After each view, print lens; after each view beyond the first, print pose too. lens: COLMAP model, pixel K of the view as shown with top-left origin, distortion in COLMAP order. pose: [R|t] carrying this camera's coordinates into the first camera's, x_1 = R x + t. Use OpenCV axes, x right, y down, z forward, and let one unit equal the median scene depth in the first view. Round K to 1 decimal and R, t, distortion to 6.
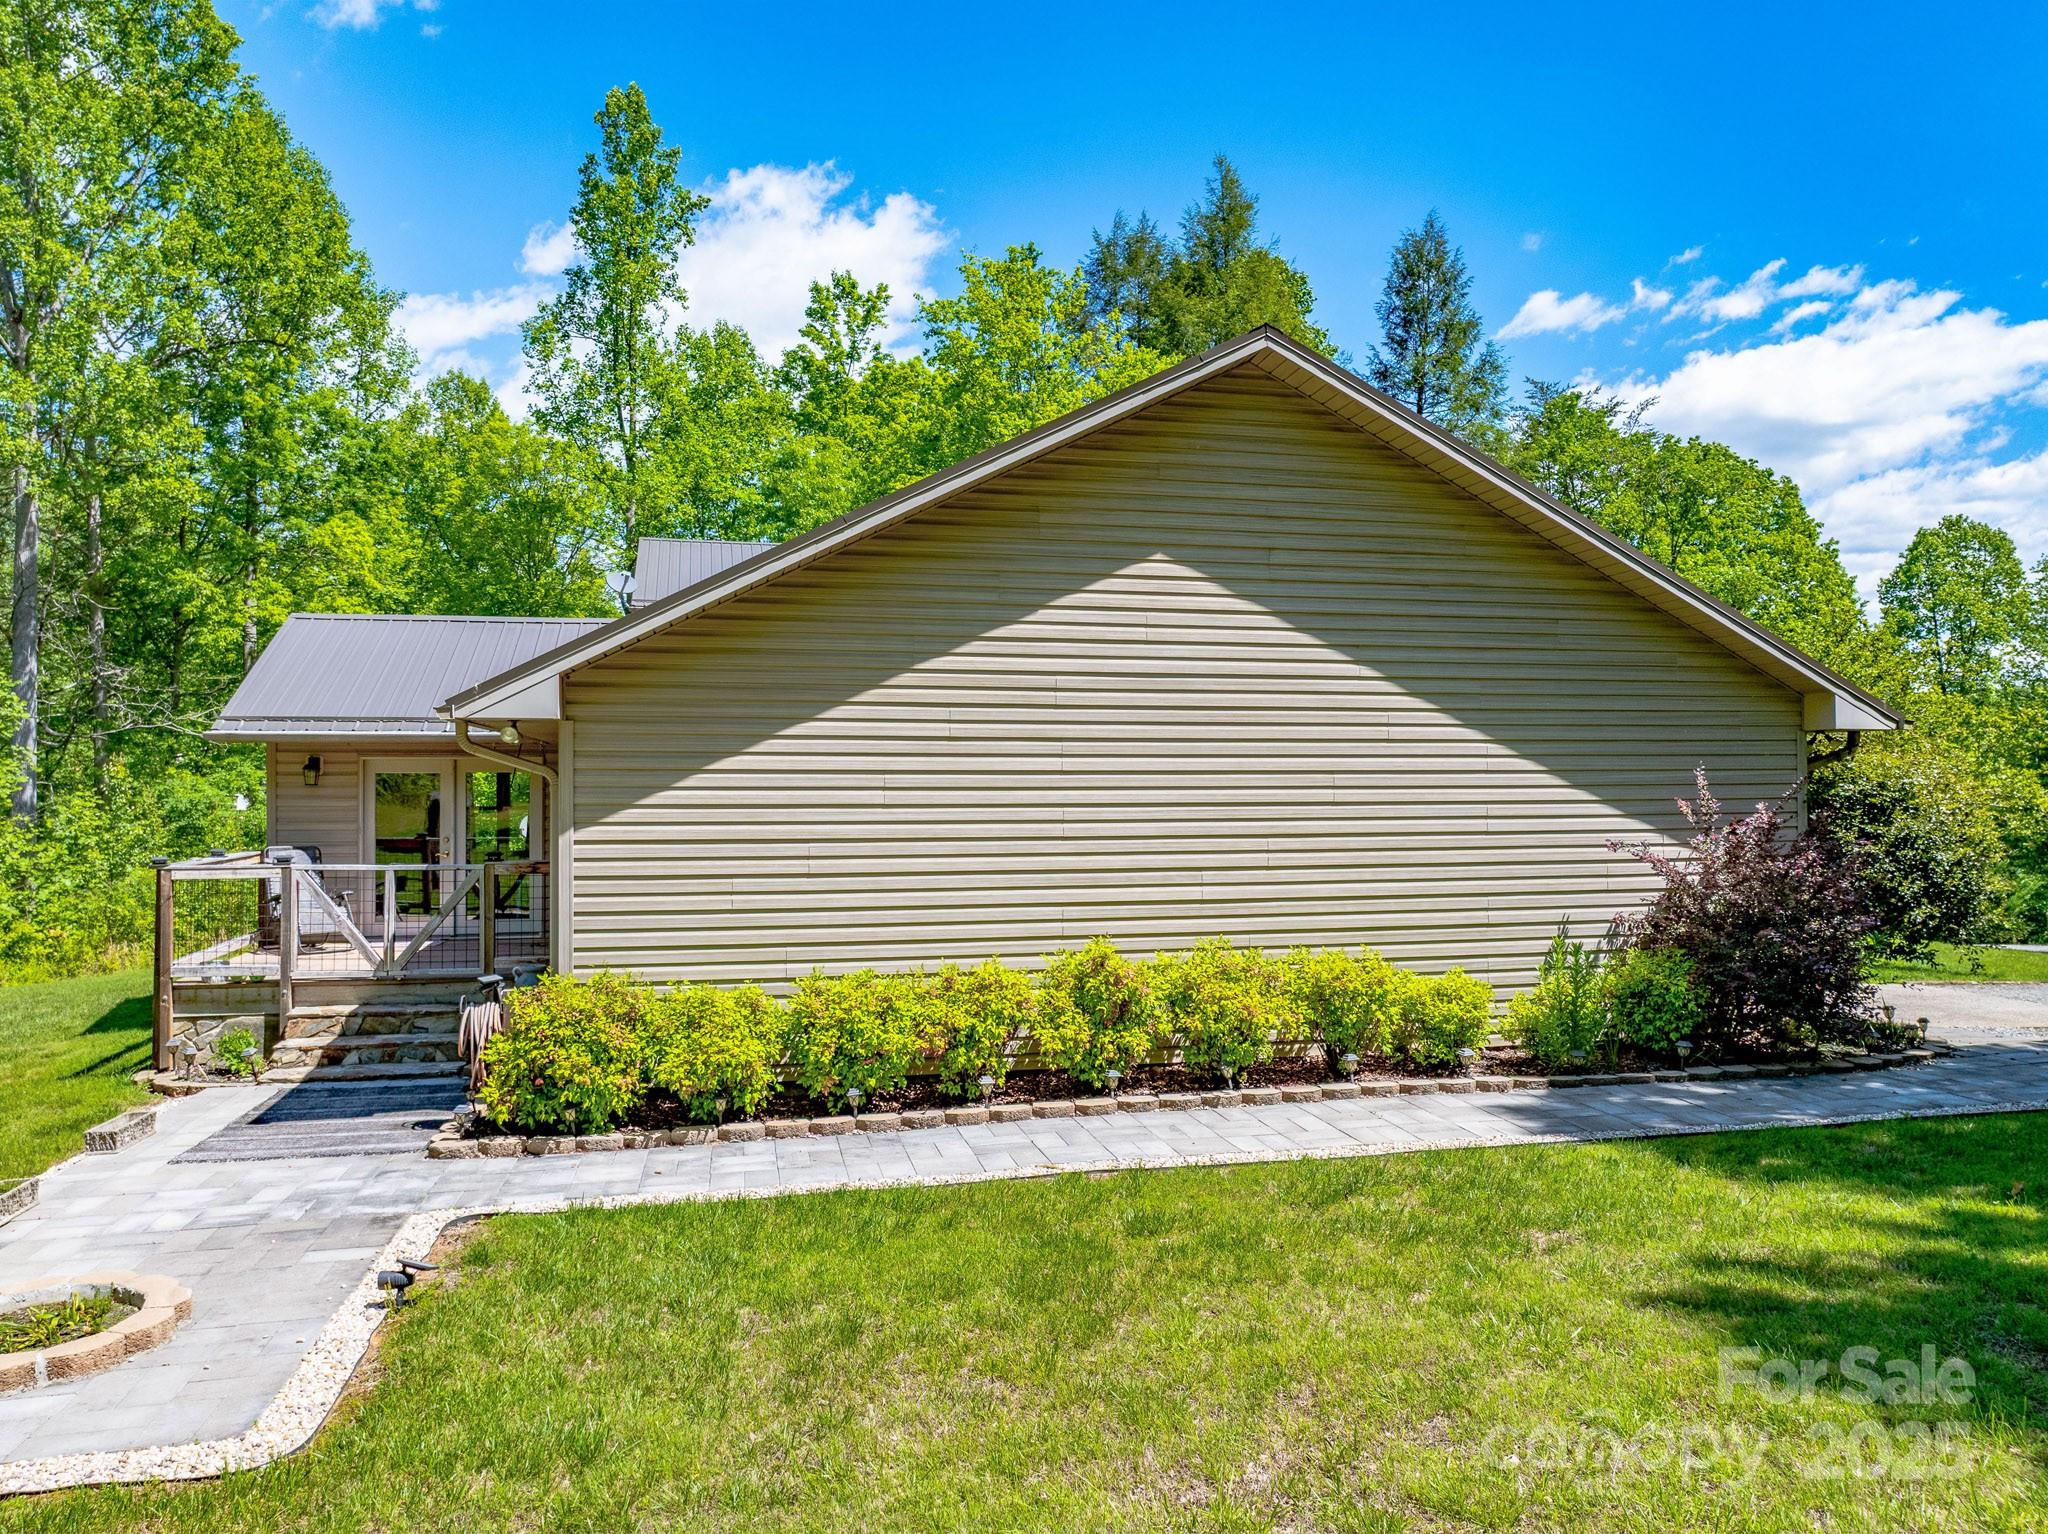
lens RADIAL K [[1449.3, 0, 1016.3], [0, 1449.3, 766.8], [0, 0, 1]] dist [-0.032247, -0.005021]
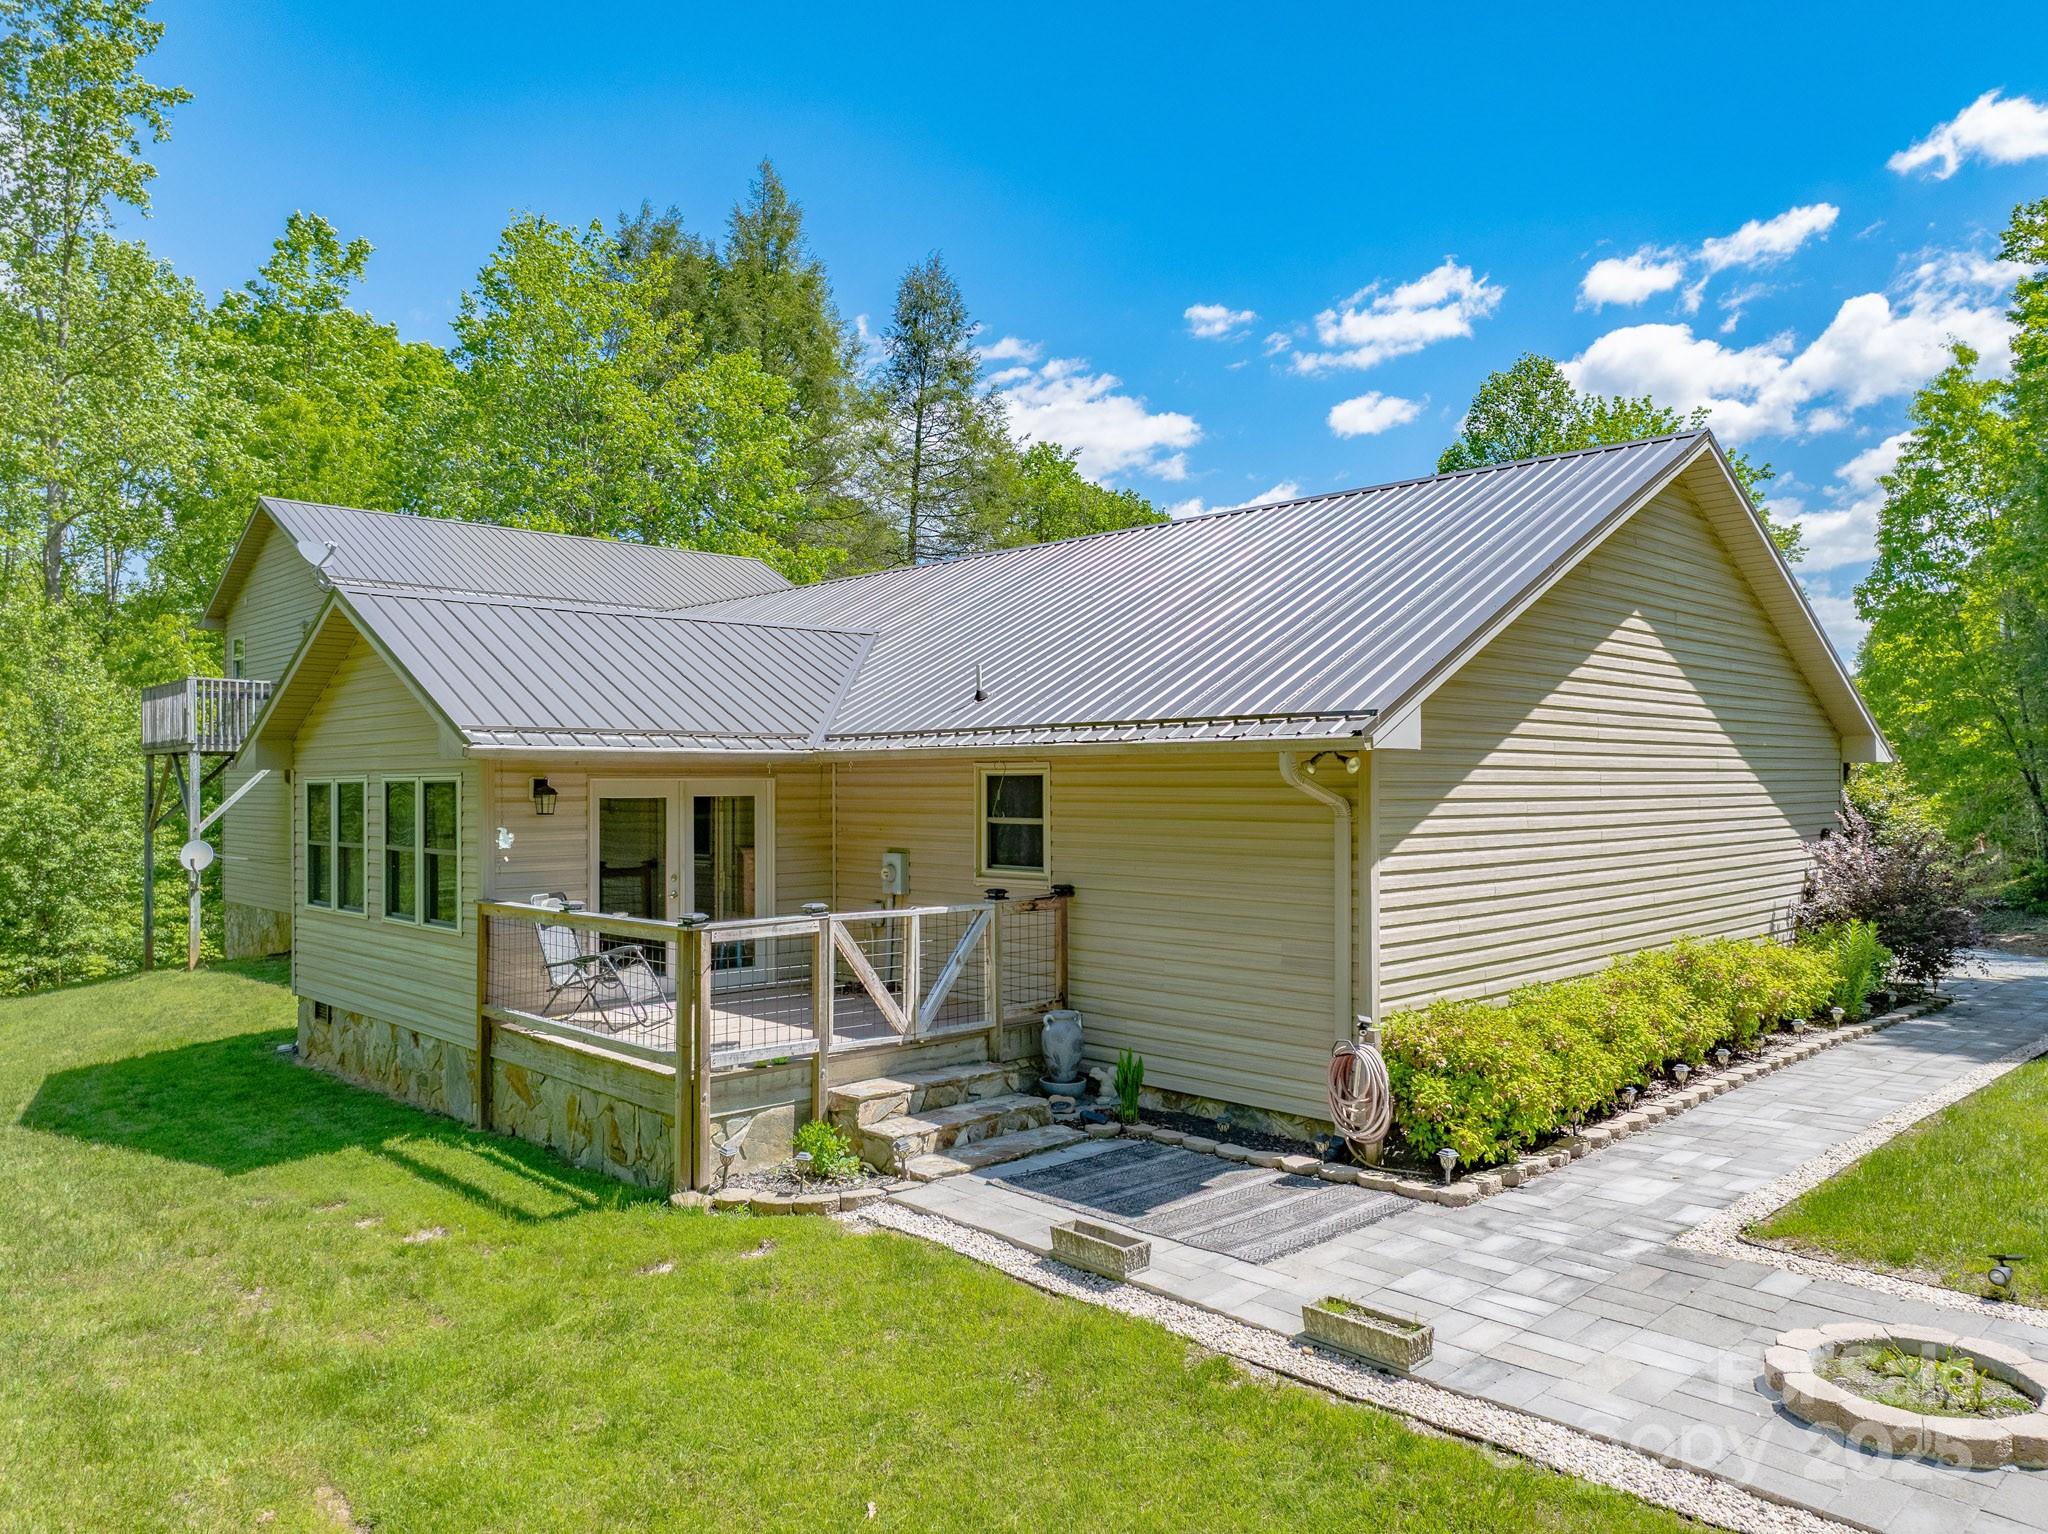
lens RADIAL K [[1449.3, 0, 1016.2], [0, 1449.3, 768.0], [0, 0, 1]] dist [-0.032247, -0.005021]
pose [[0.852357, 0.003825, 0.522947, -0.229912], [-0.001503, 0.999987, -0.004864, -0.003206], [-0.522959, 0.003360, 0.852351, 0.065176]]
